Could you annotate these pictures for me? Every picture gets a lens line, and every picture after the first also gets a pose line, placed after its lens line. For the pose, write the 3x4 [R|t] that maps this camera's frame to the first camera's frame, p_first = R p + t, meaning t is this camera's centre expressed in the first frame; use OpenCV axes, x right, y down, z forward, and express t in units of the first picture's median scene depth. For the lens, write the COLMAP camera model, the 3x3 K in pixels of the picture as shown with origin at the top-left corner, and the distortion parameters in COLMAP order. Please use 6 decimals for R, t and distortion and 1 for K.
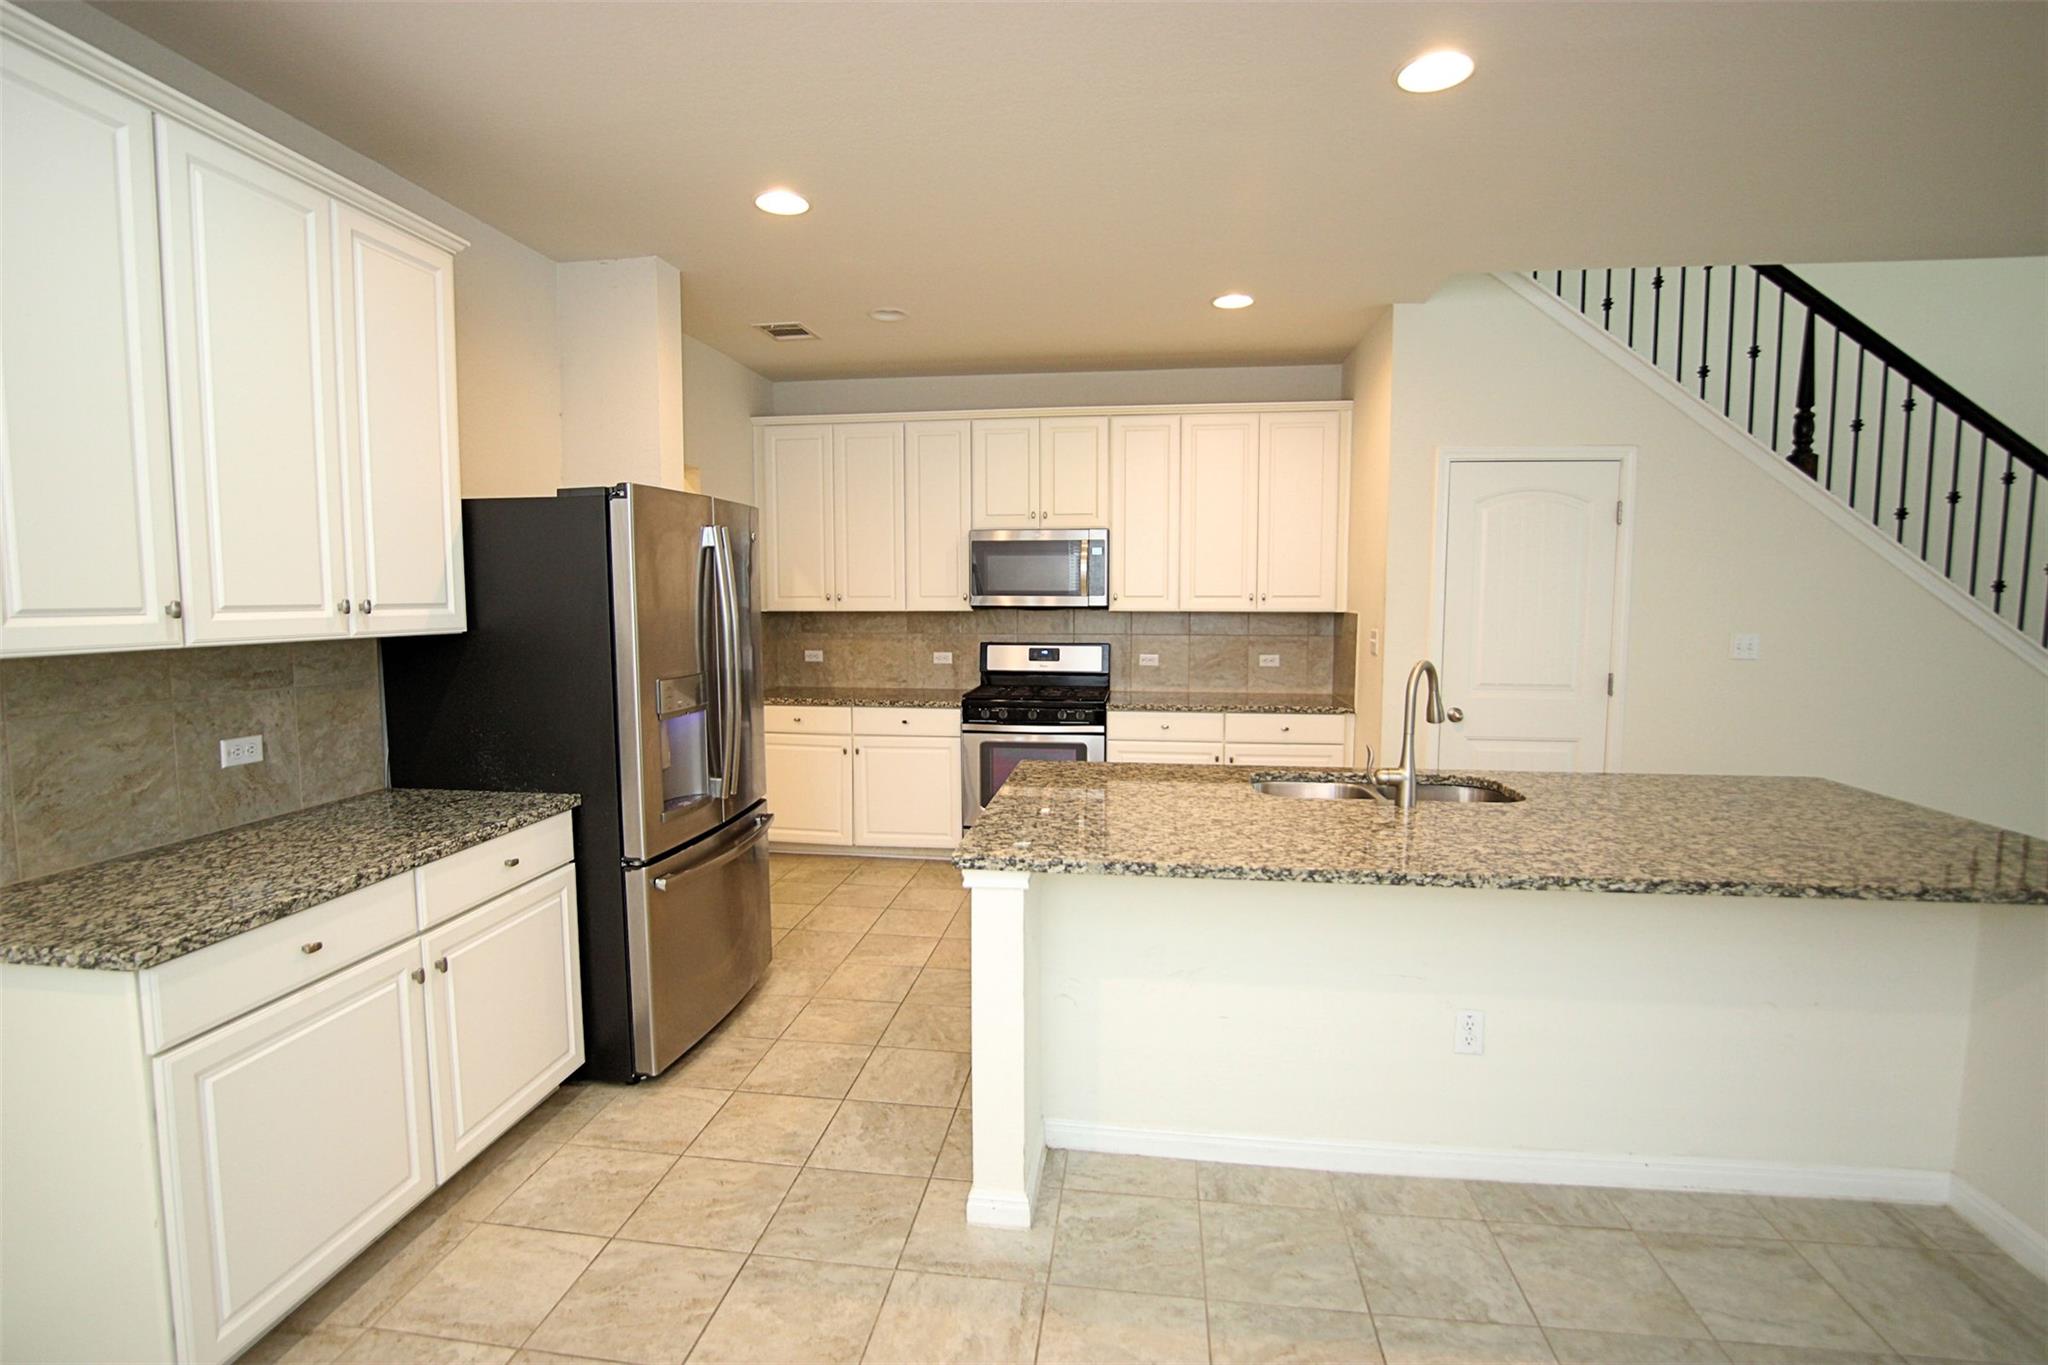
lens RADIAL K [[959.5, 0, 1018.4], [0, 959.5, 672.9], [0, 0, 1]] dist [-0.039144, 0.007622]
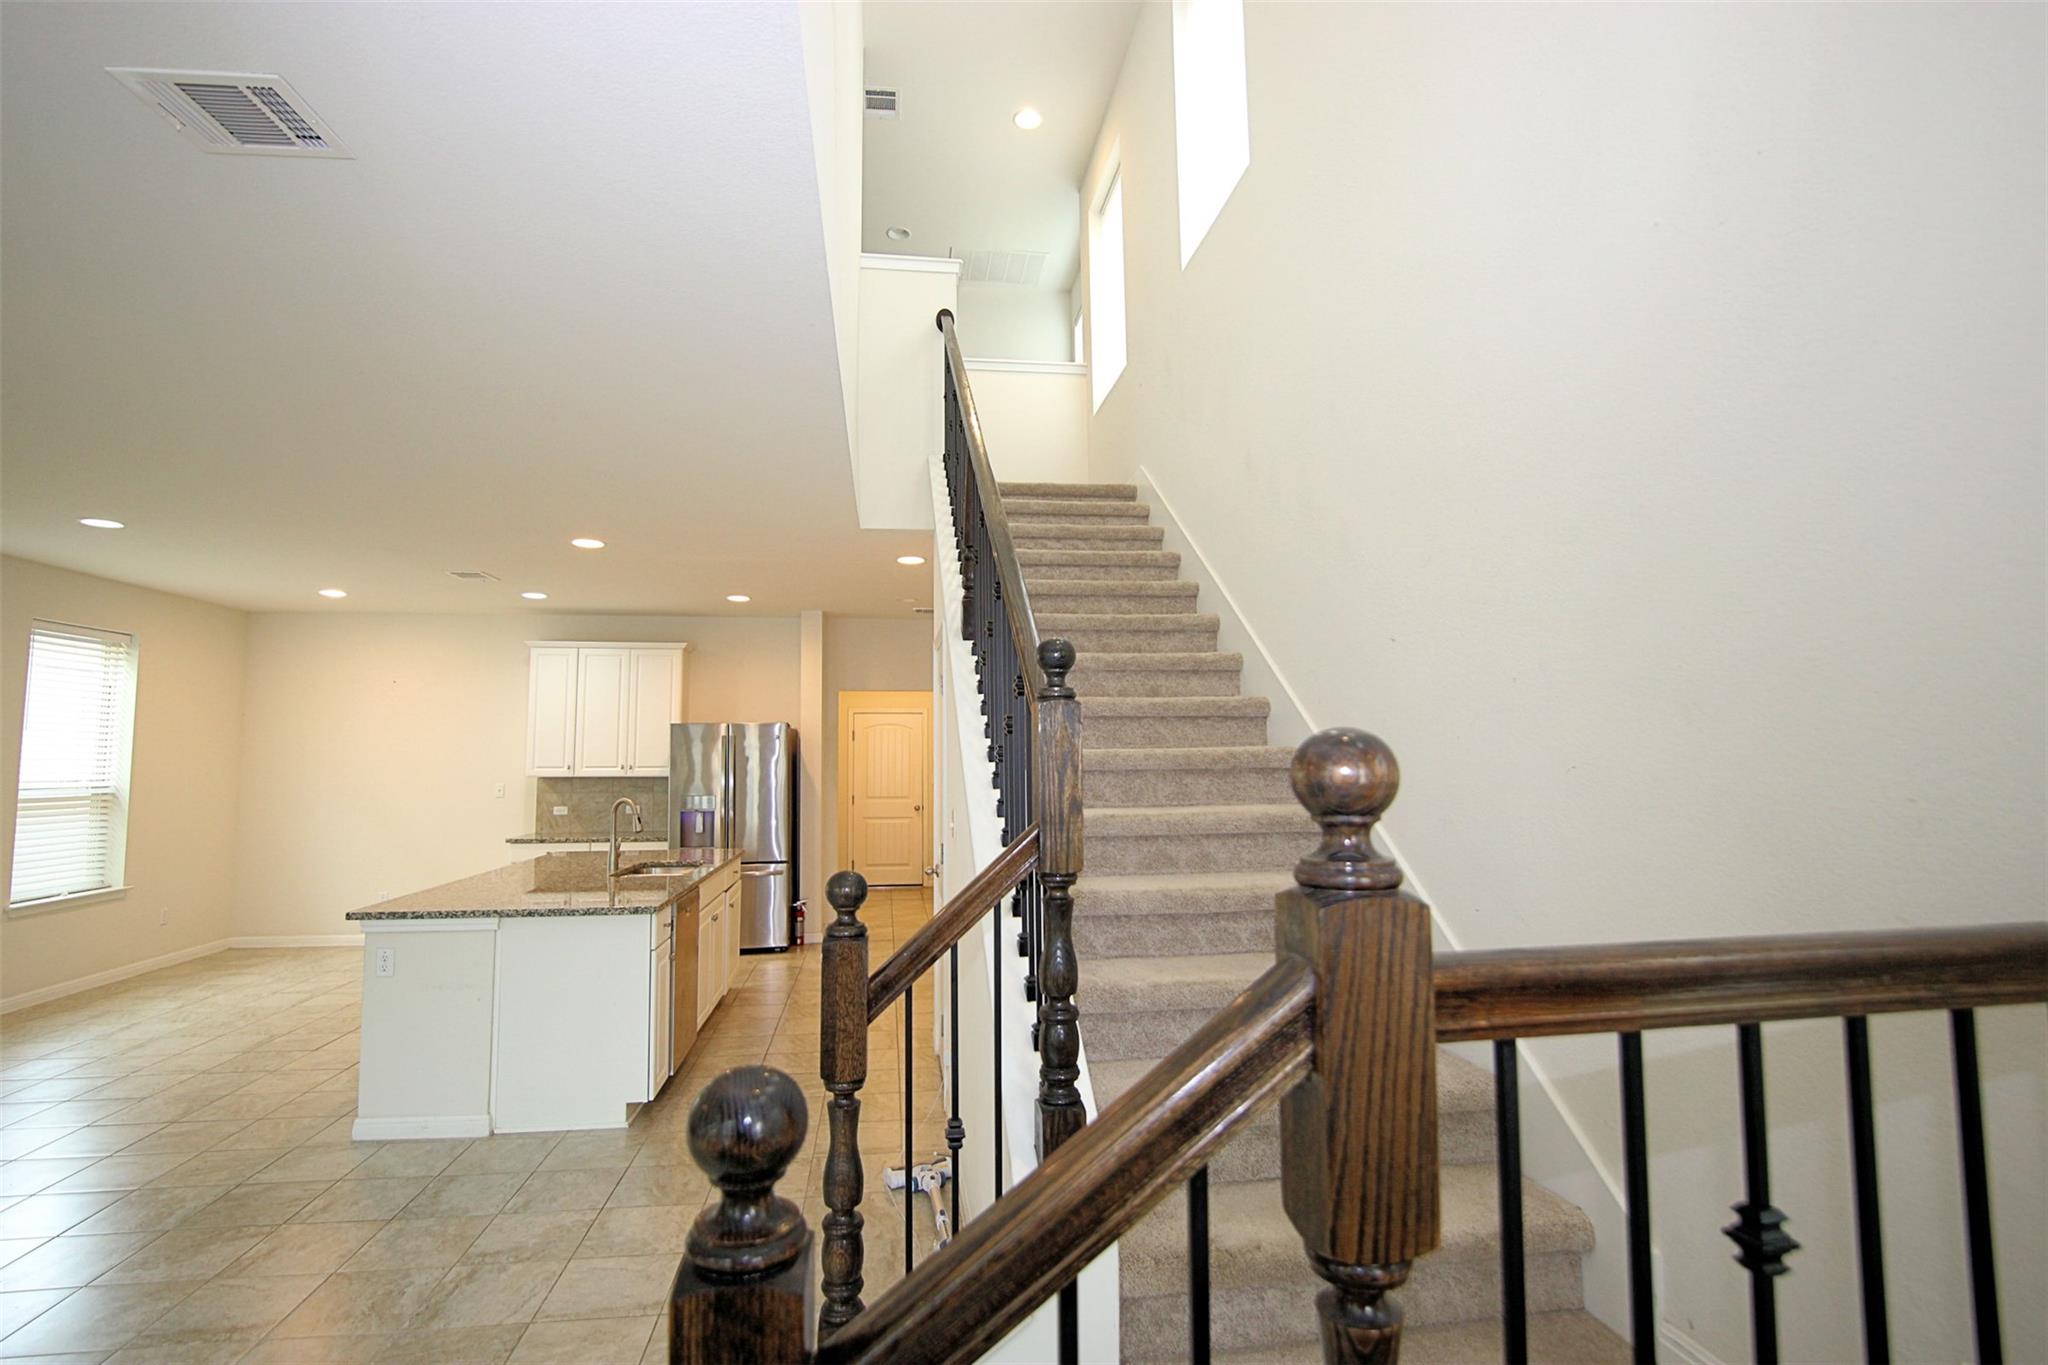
lens RADIAL K [[959.5, 0, 1018.4], [0, 959.5, 672.9], [0, 0, 1]] dist [-0.039144, 0.007622]
pose [[0.258097, -0.088684, -0.962040, 2.470326], [-0.072230, 0.991220, -0.110752, -0.107032], [0.963415, 0.098073, 0.249426, 1.230697]]
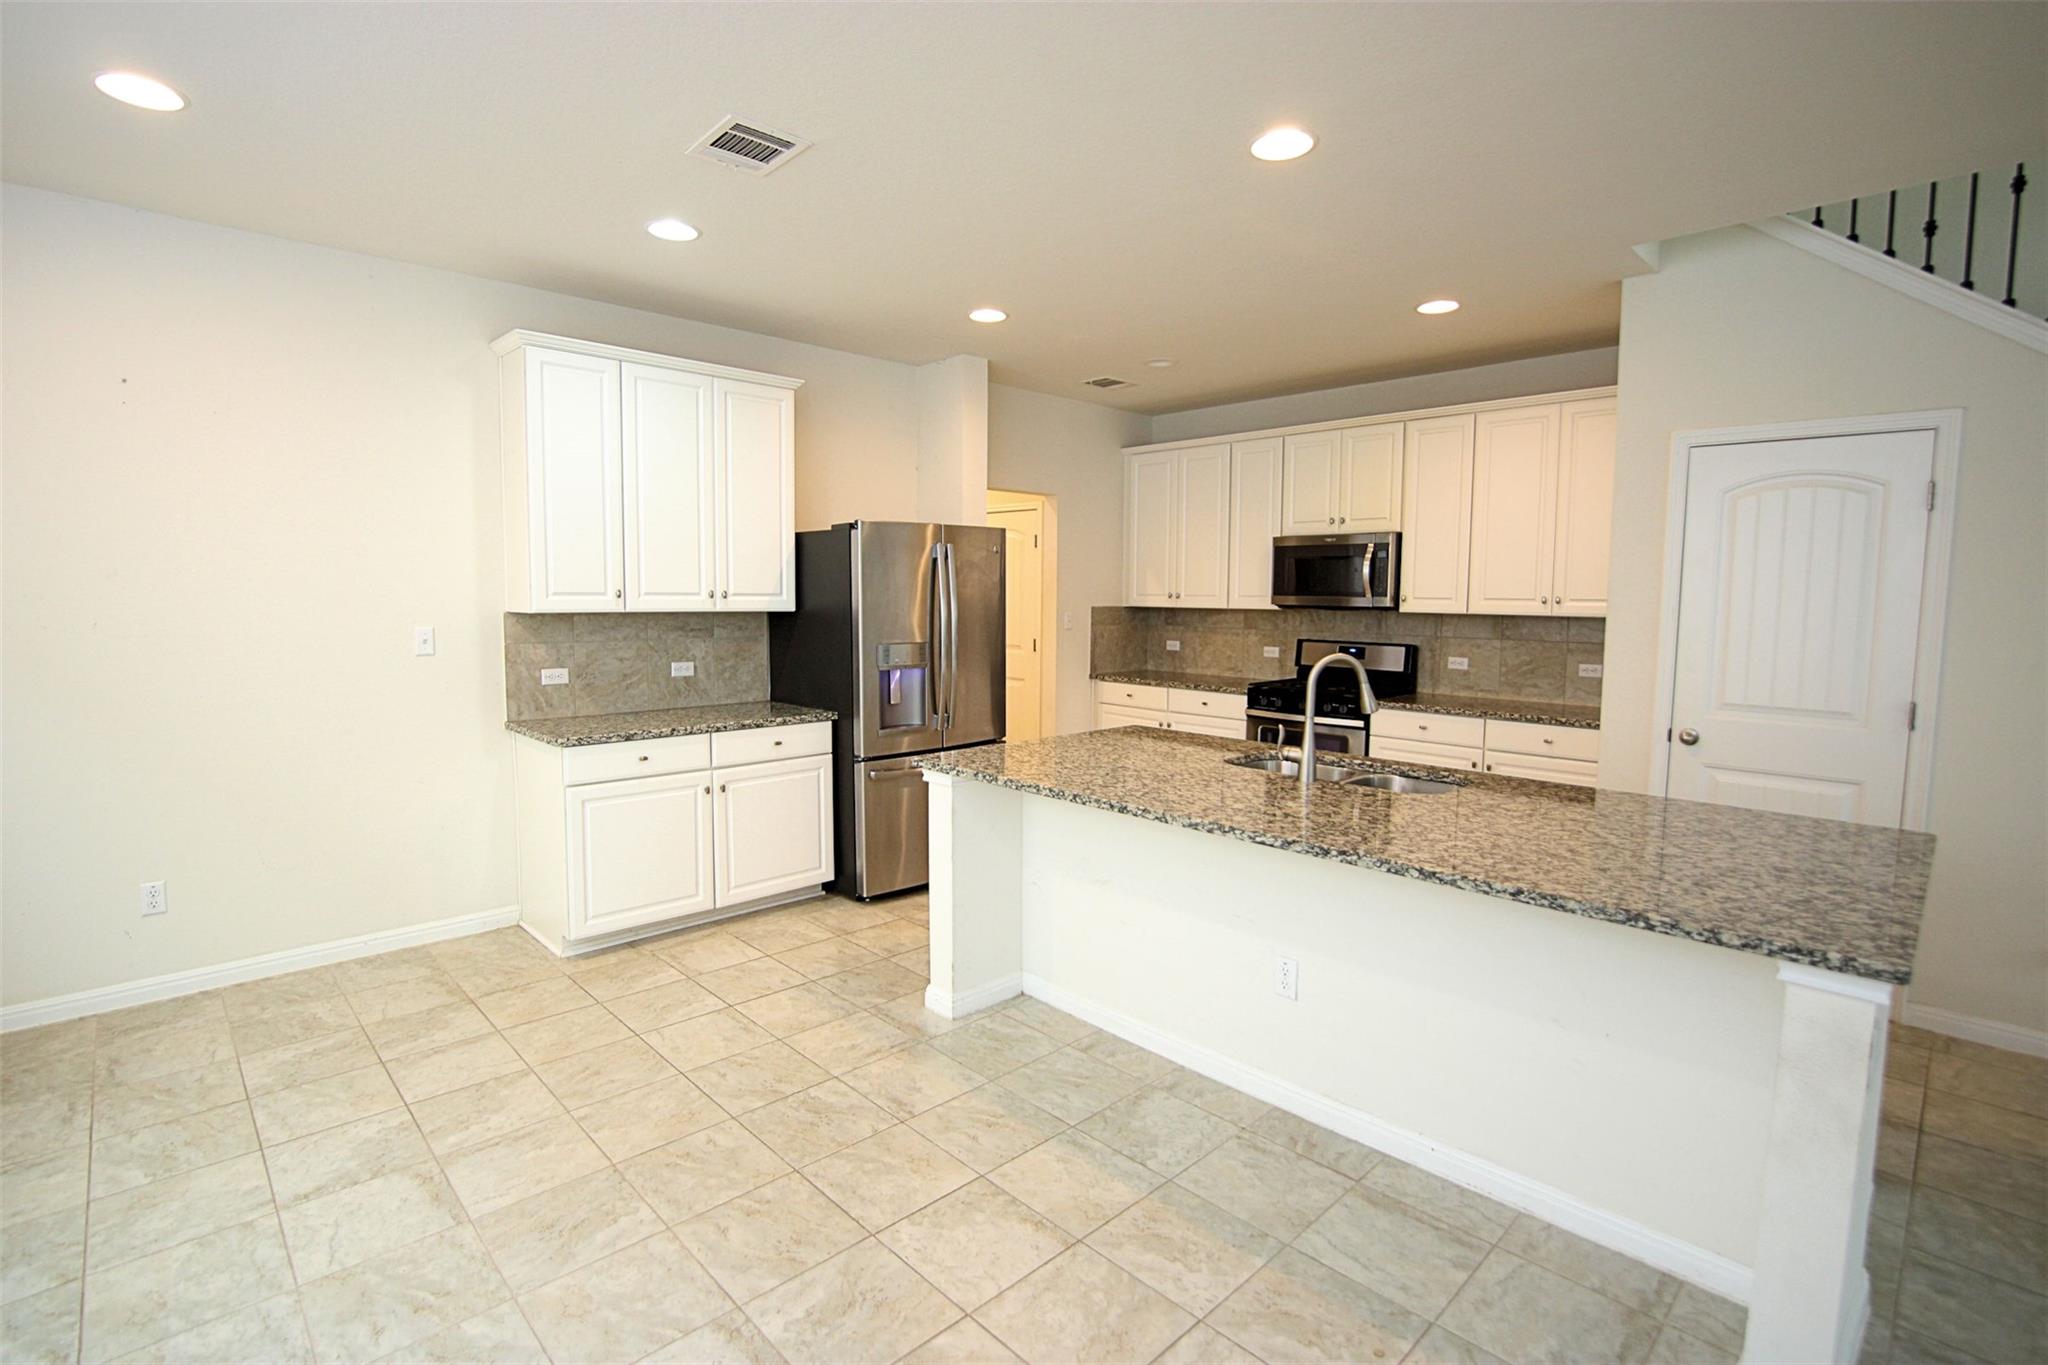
lens RADIAL K [[959.5, 0, 1018.4], [0, 959.5, 672.9], [0, 0, 1]] dist [-0.039144, 0.007622]
pose [[0.781769, 0.059801, -0.620694, 0.790014], [-0.060810, 0.997958, 0.019558, 0.009522], [0.620596, 0.022455, 0.783809, -0.090740]]
